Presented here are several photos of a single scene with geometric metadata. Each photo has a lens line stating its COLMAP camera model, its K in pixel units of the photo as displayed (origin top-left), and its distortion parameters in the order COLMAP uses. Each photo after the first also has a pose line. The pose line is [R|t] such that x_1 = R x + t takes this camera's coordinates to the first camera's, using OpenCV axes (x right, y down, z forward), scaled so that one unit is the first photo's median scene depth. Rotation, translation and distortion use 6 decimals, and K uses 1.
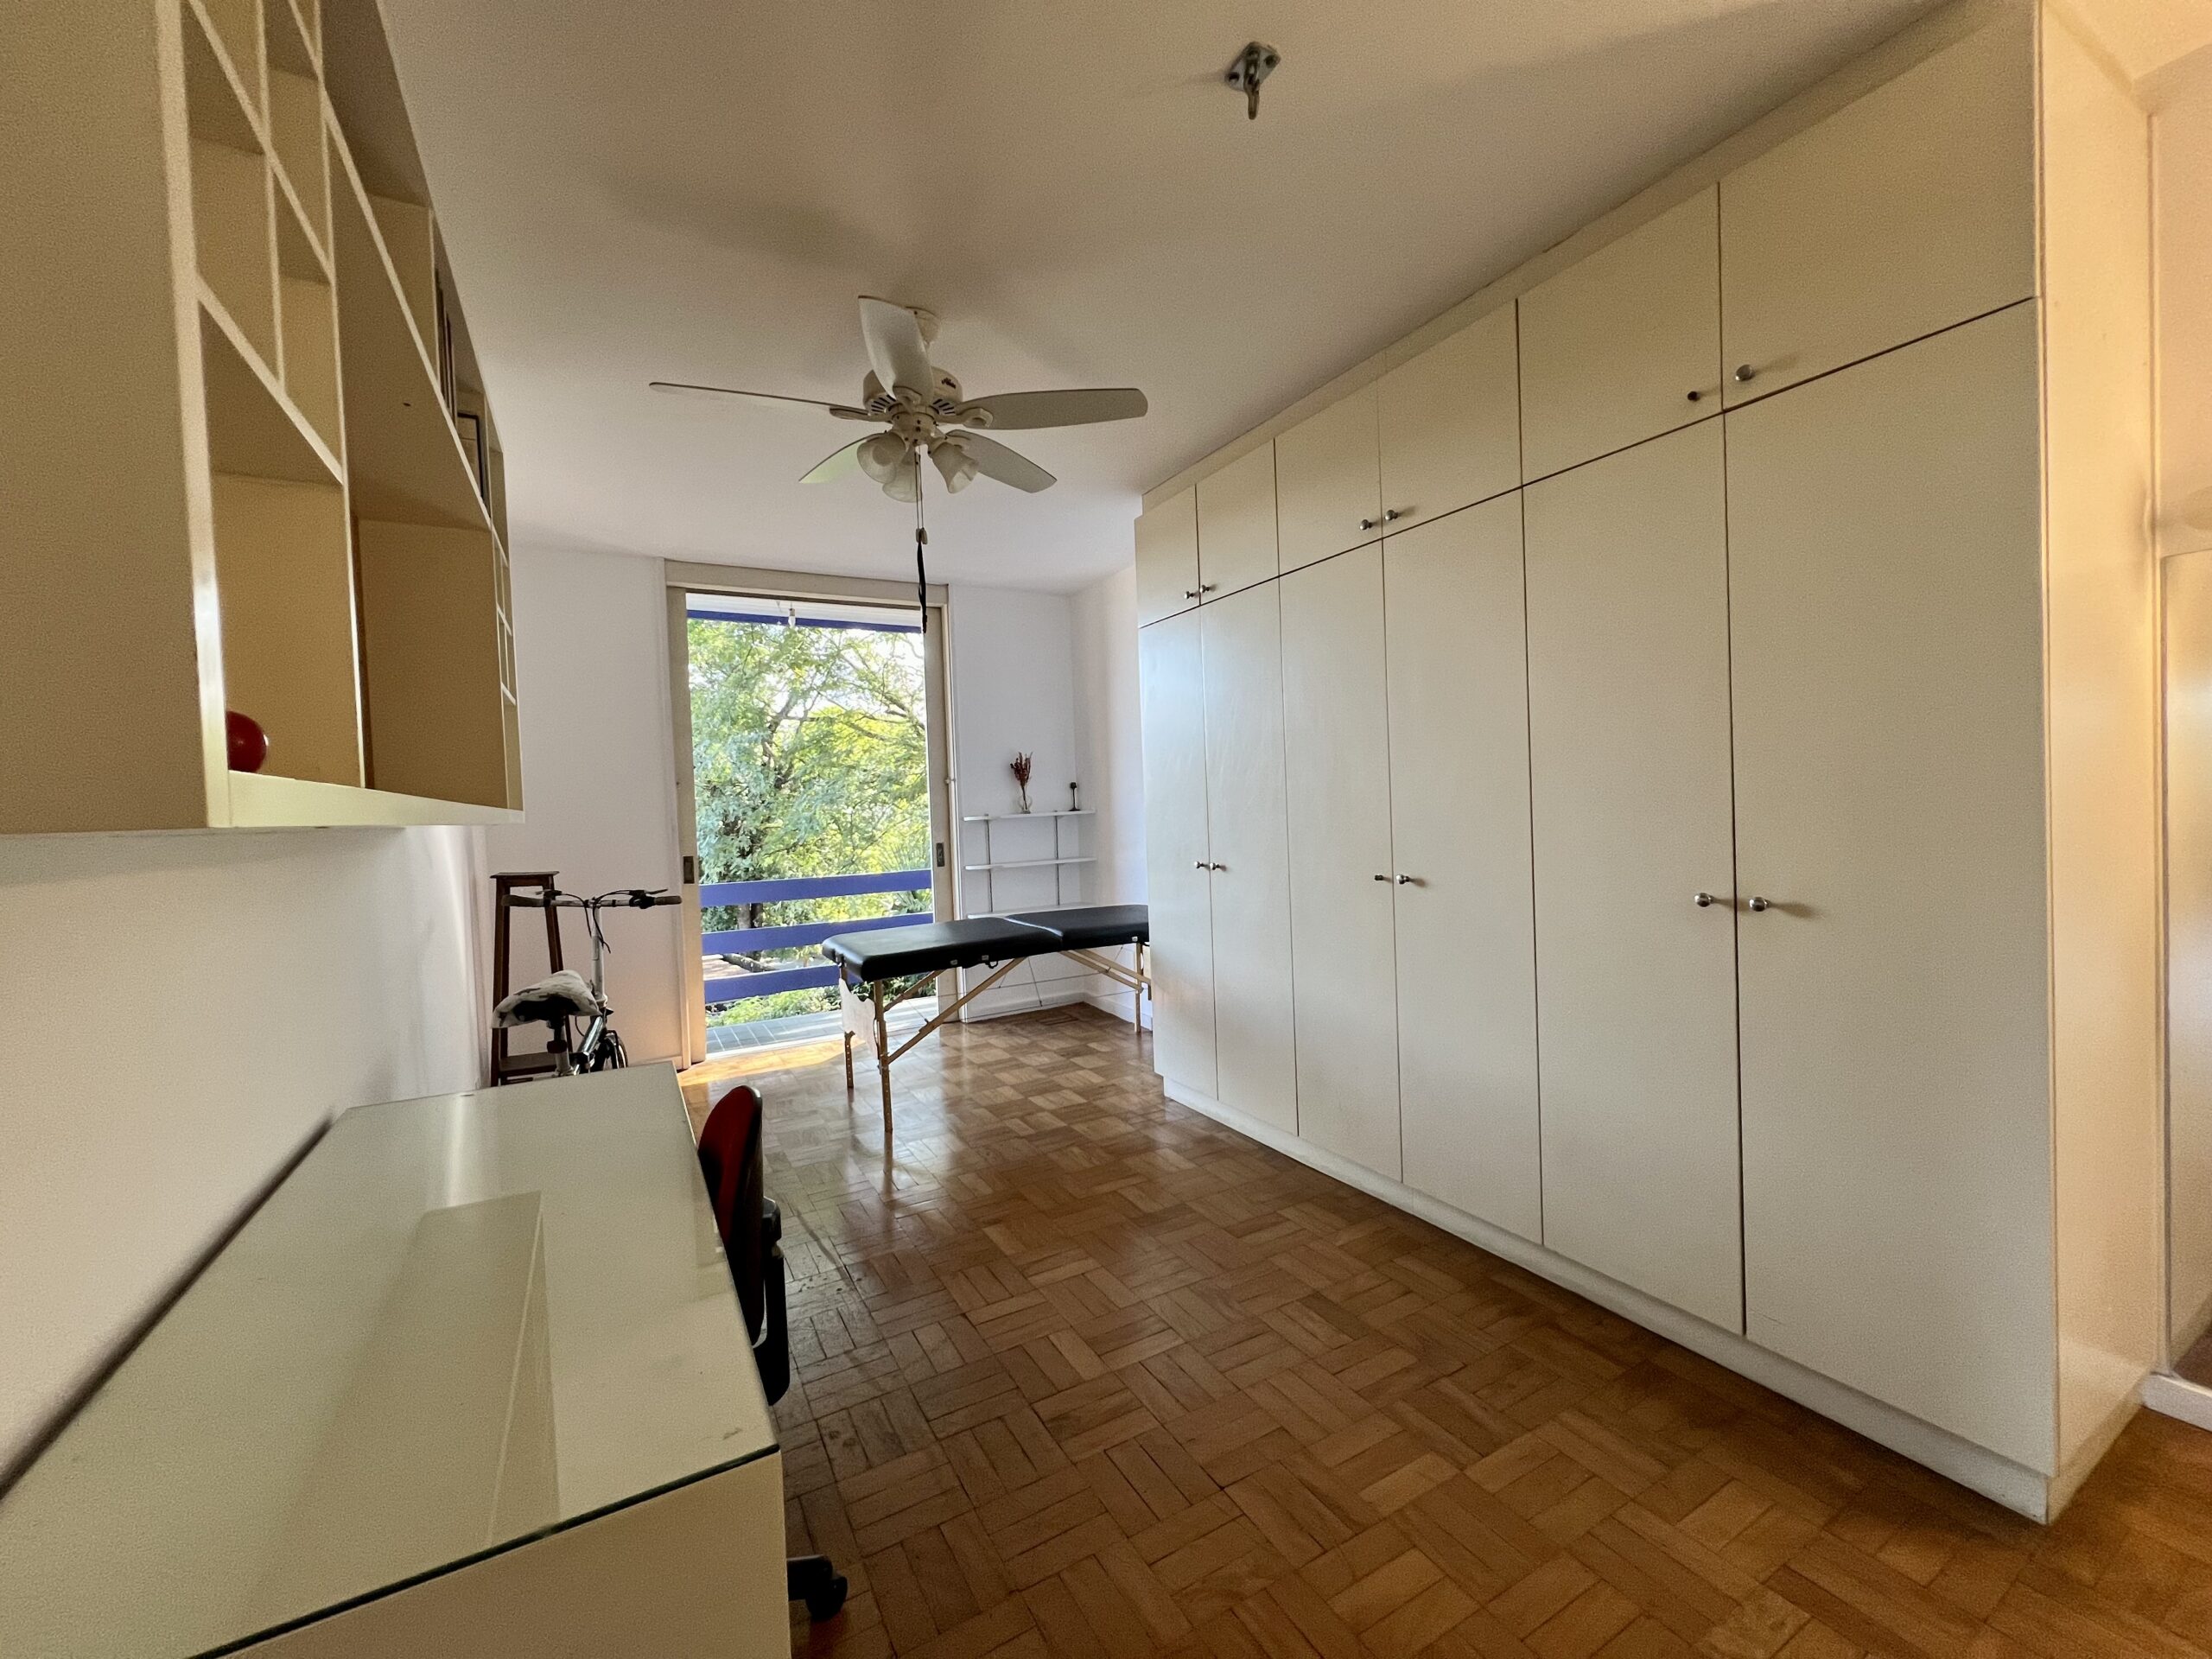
lens RADIAL K [[883.2, 0, 1105.4], [0, 883.2, 827.2], [0, 0, 1]] dist [-0.001227, 0.000424]
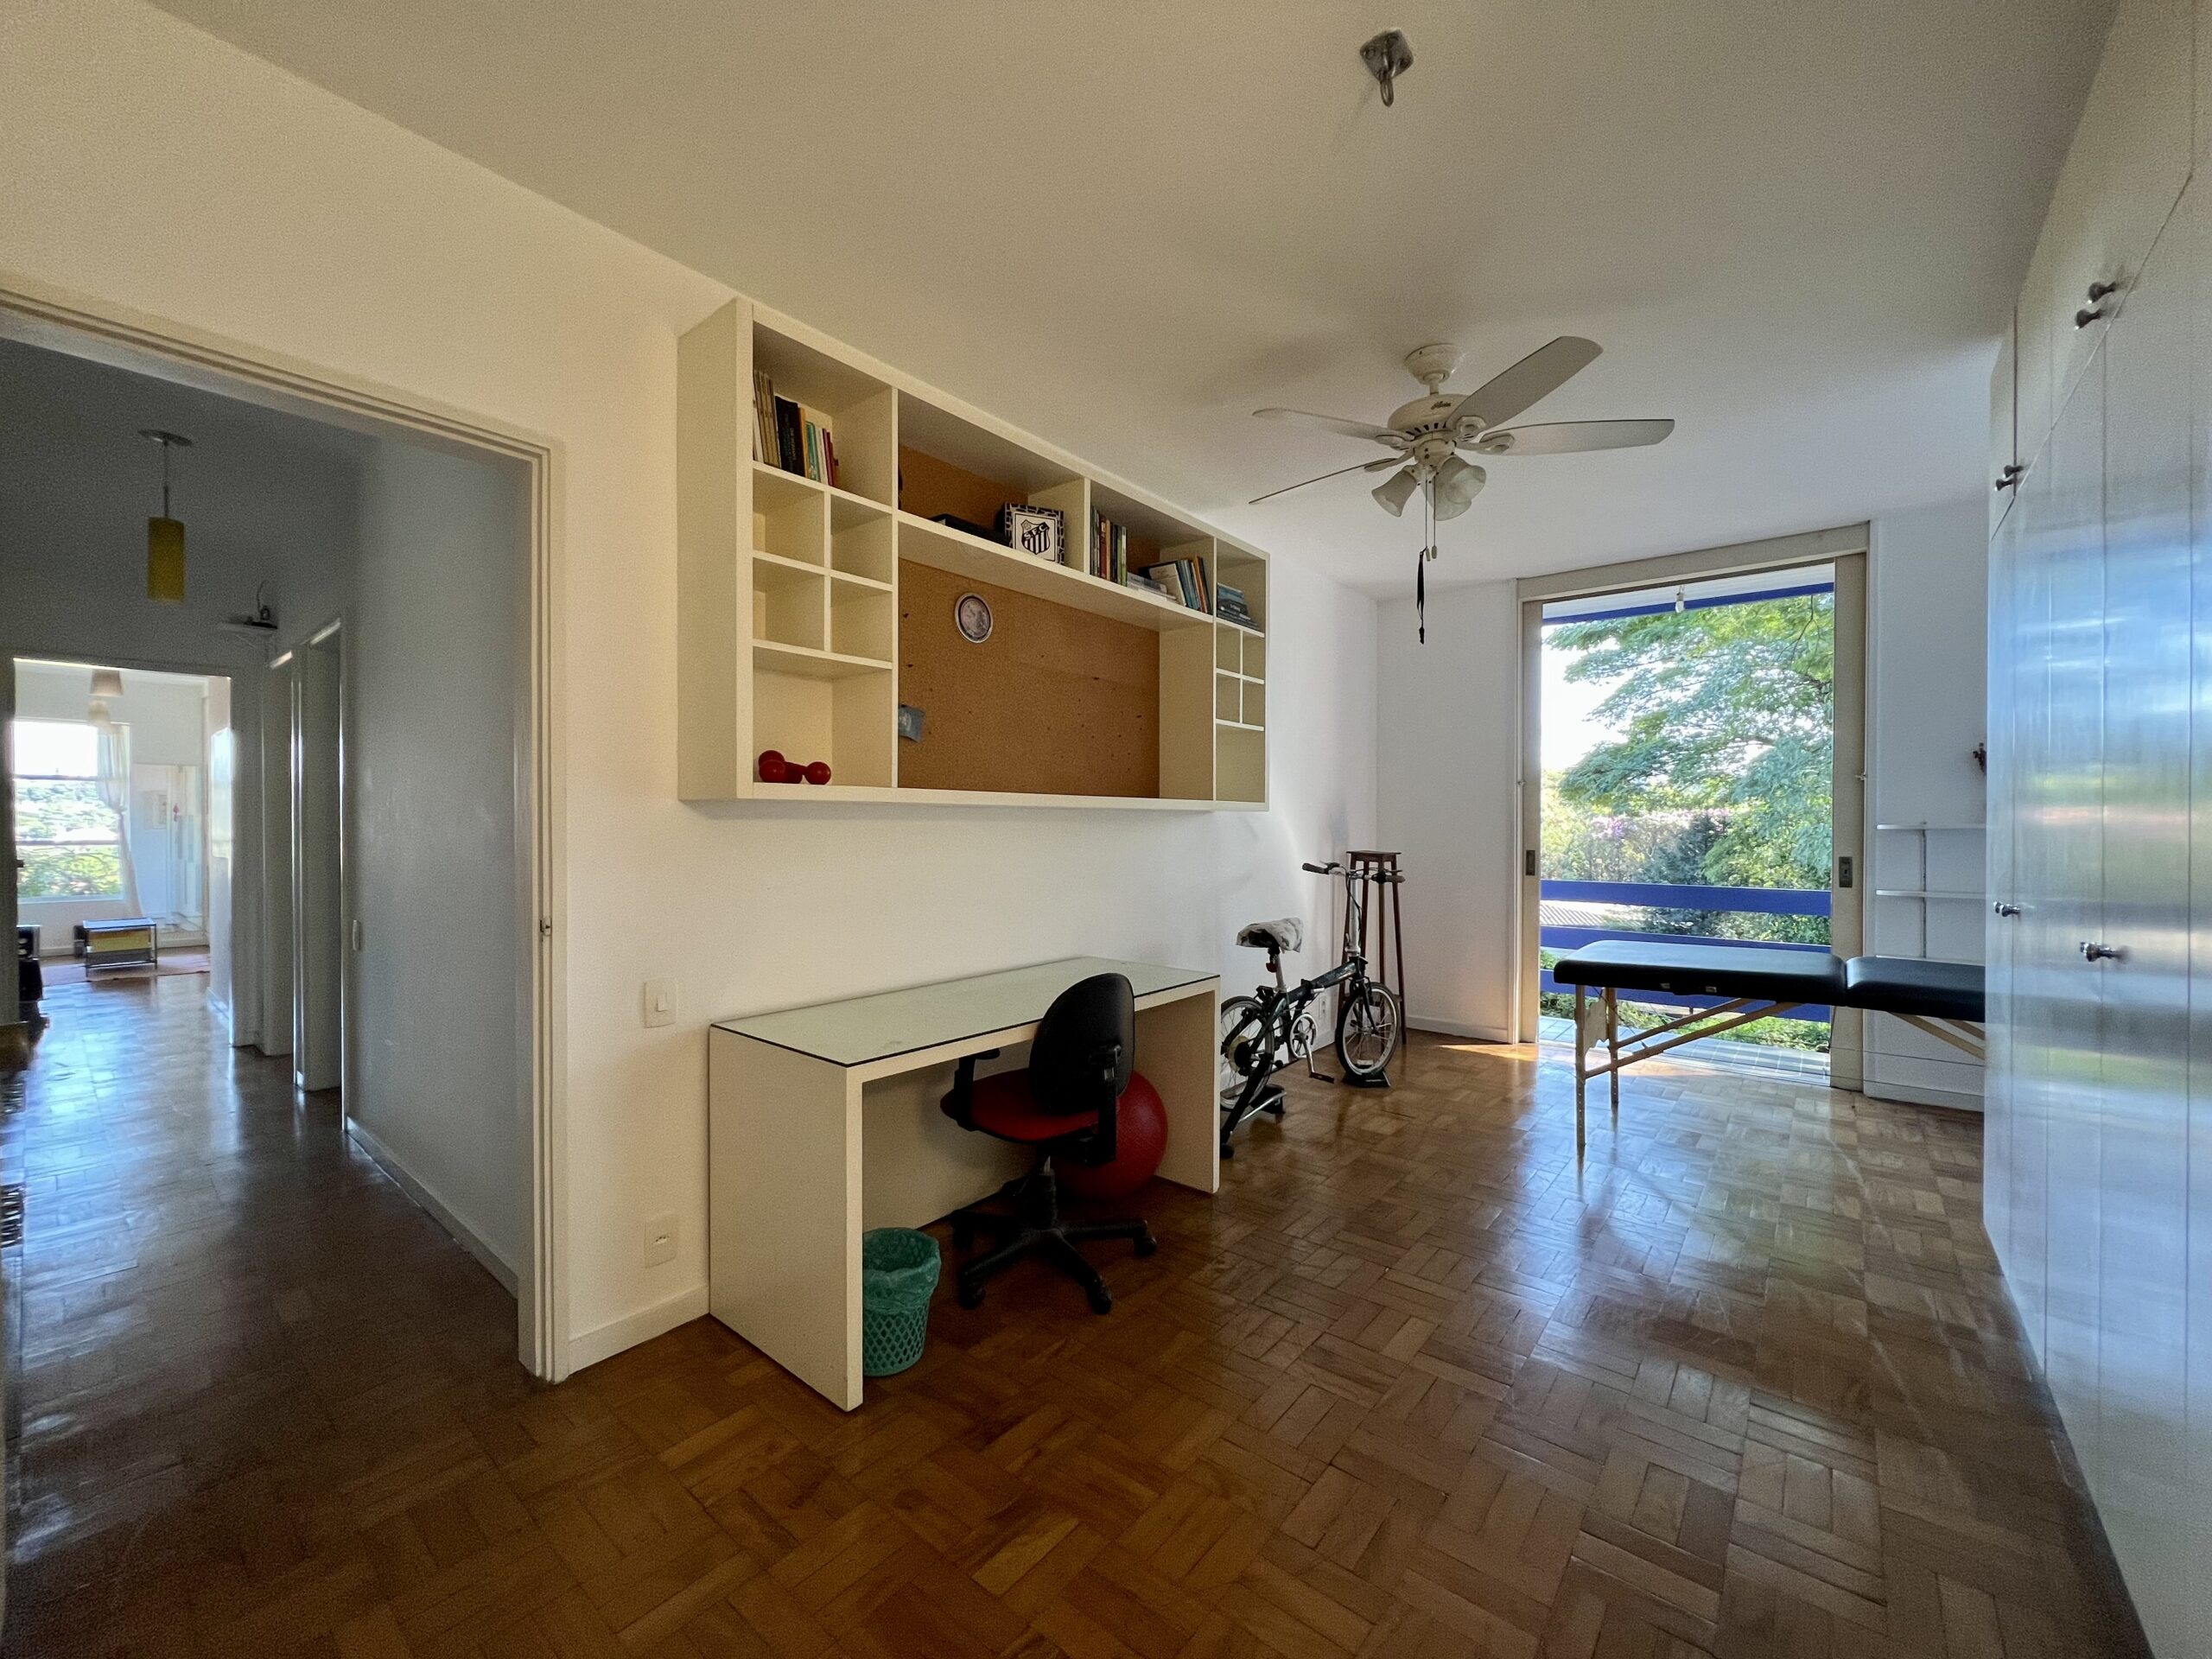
lens RADIAL K [[883.2, 0, 1110.8], [0, 883.2, 827.0], [0, 0, 1]] dist [-0.001227, 0.000424]
pose [[0.360217, 0.043693, -0.931845, 0.334044], [-0.041835, 0.998654, 0.030654, -0.005712], [0.931930, 0.027941, 0.361560, 0.125496]]
